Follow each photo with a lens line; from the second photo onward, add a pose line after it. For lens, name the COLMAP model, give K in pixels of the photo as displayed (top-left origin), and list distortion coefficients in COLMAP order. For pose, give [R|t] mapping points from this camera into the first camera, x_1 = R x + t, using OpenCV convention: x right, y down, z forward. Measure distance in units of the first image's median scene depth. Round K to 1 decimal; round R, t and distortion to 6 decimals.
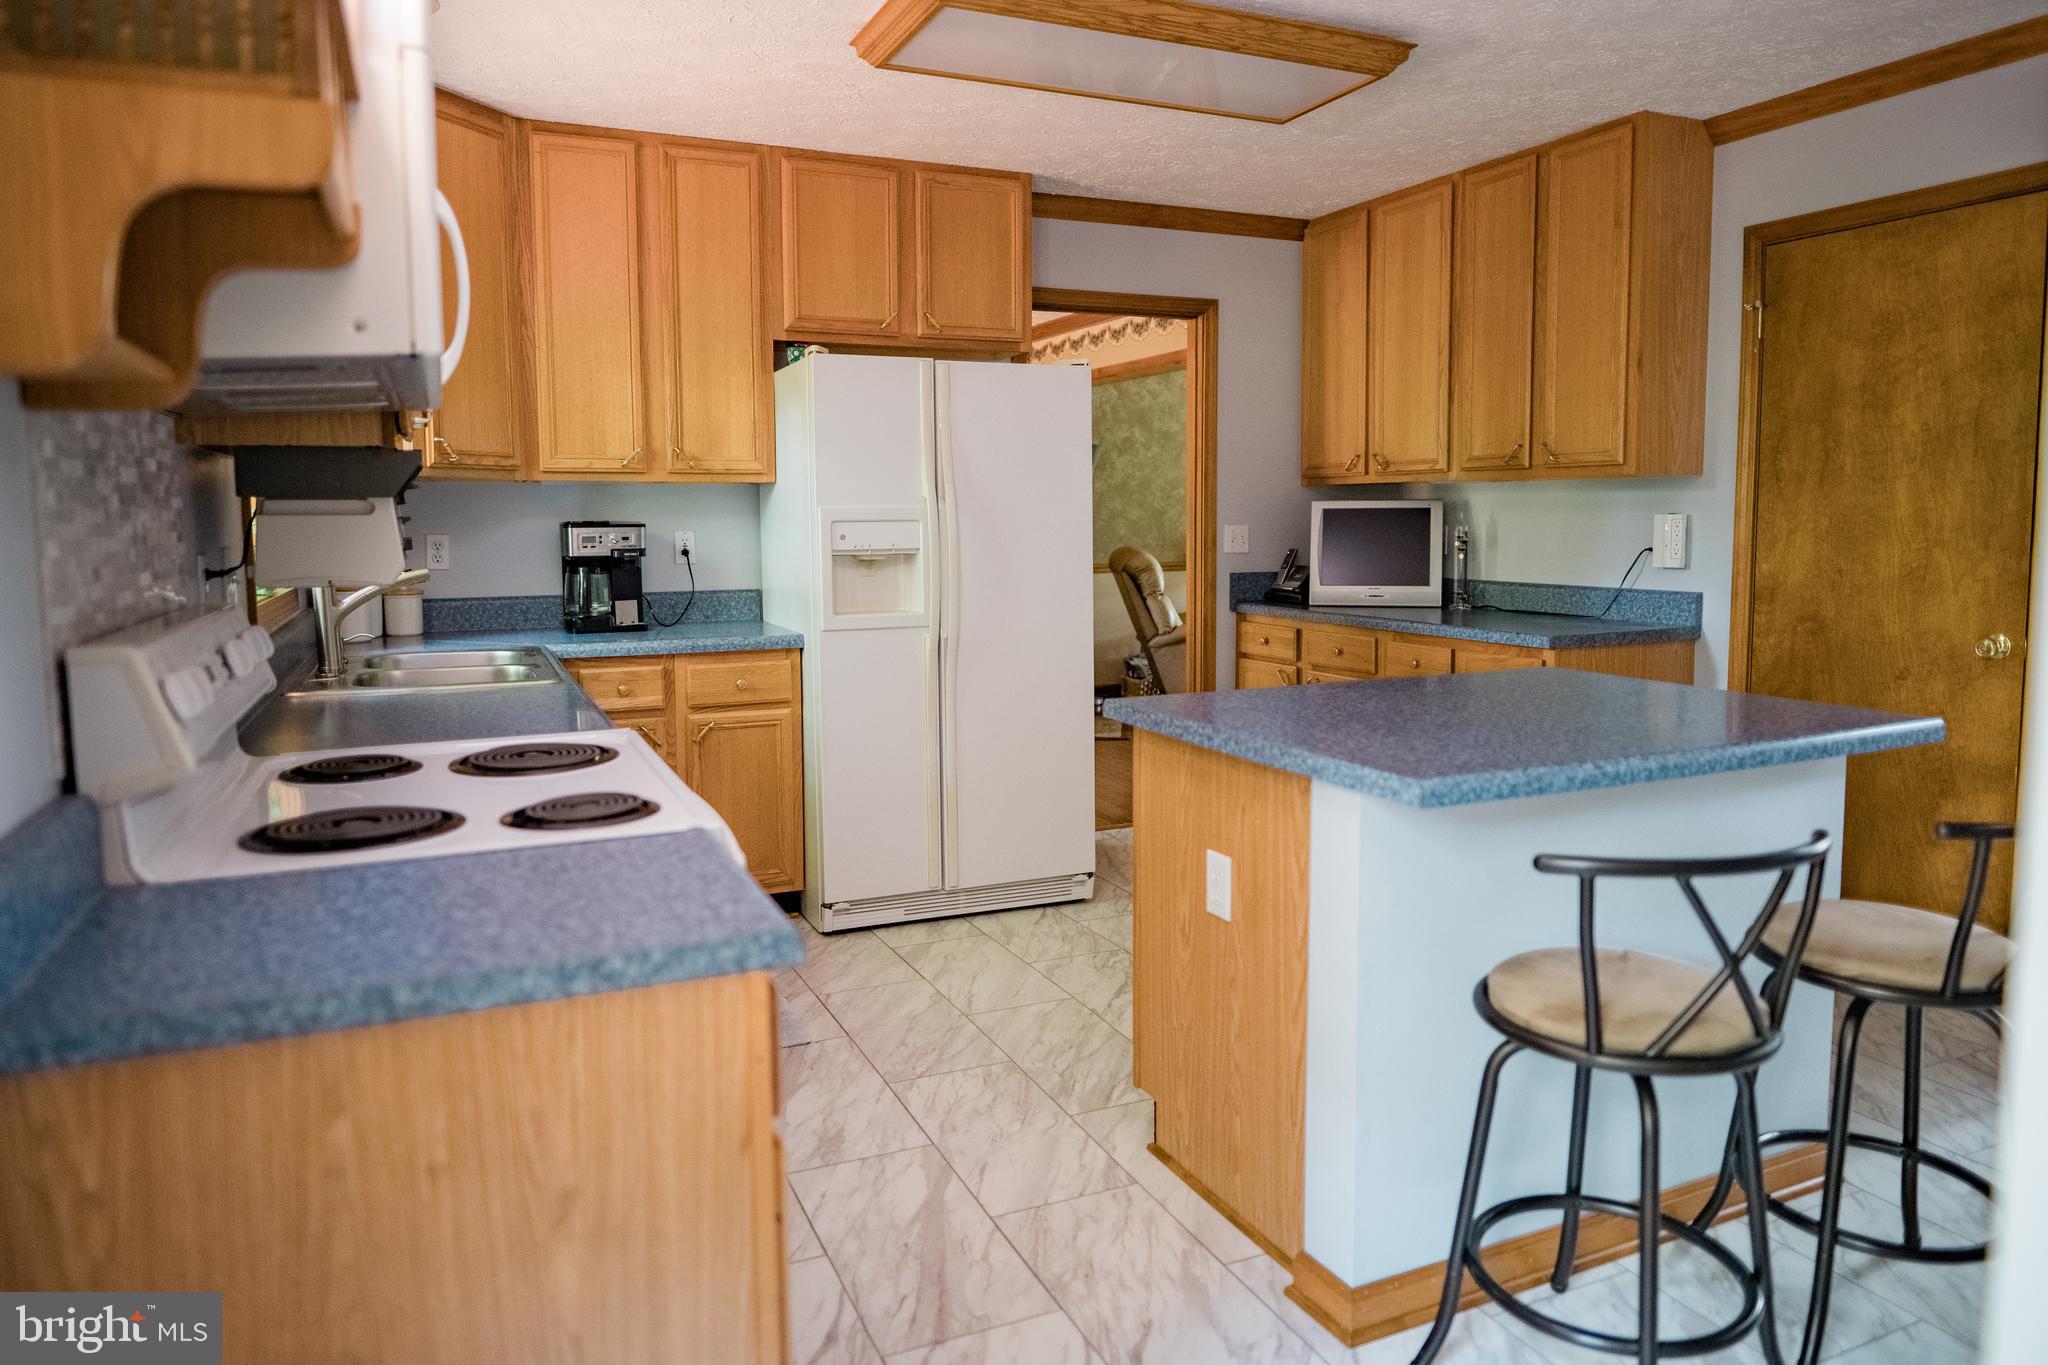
lens RADIAL K [[1259.0, 0, 1021.1], [0, 1259.0, 645.3], [0, 0, 1]] dist [-0.000768, -0.000480]
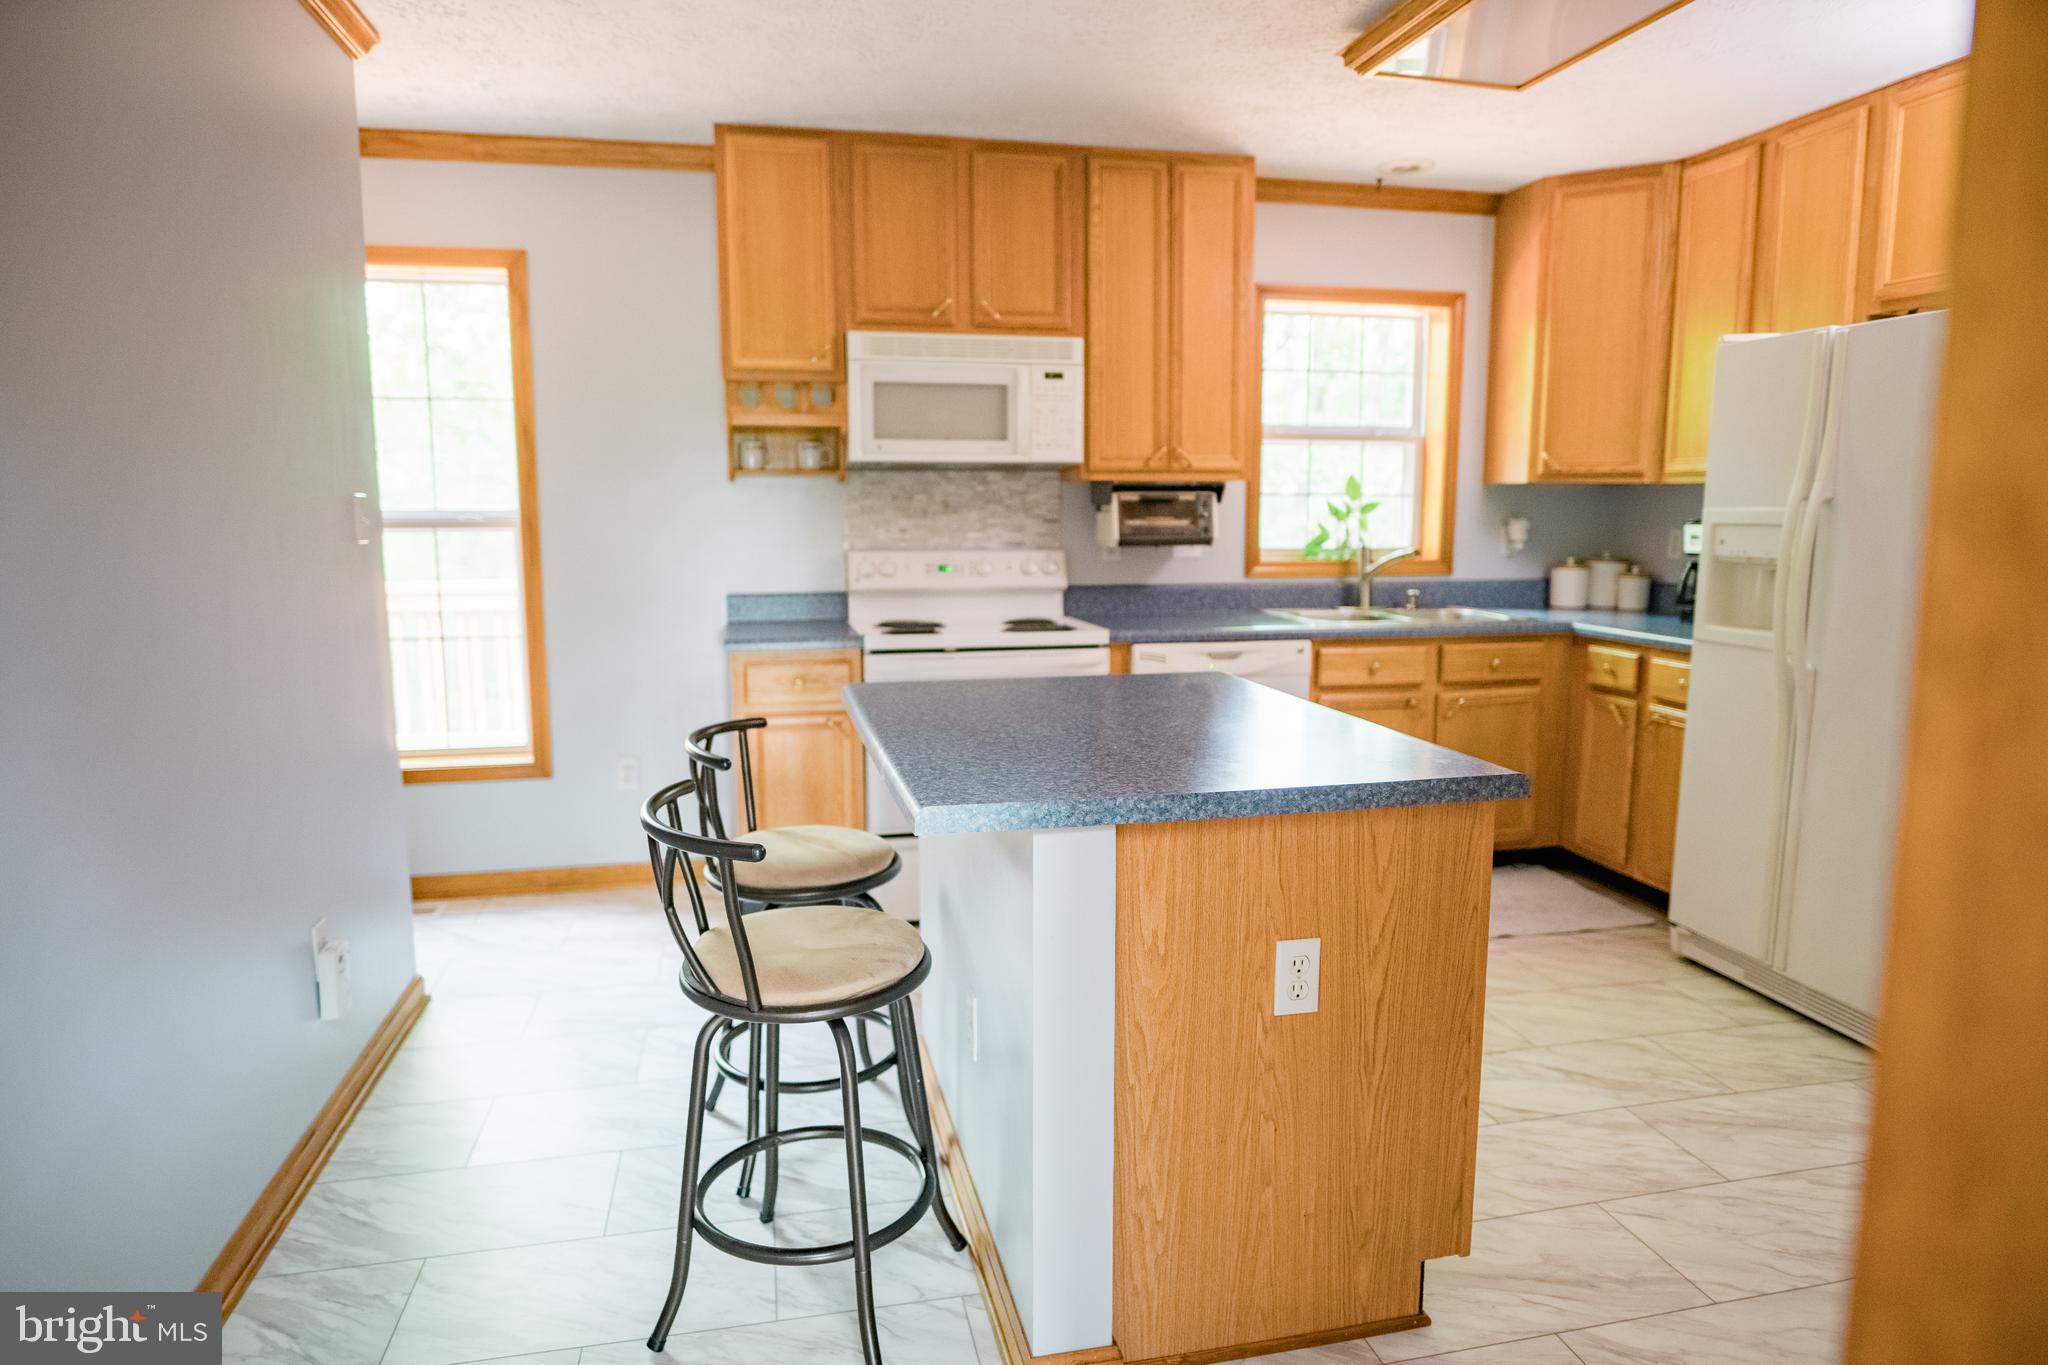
lens RADIAL K [[1188.5, 0, 997.7], [0, 1188.5, 684.3], [0, 0, 1]] dist [-0.020448, -0.001786]
pose [[-0.194258, 0.152318, -0.969053, 0.816040], [-0.088897, 0.981073, 0.172028, -0.086023], [0.976914, 0.119564, -0.177041, 0.646528]]
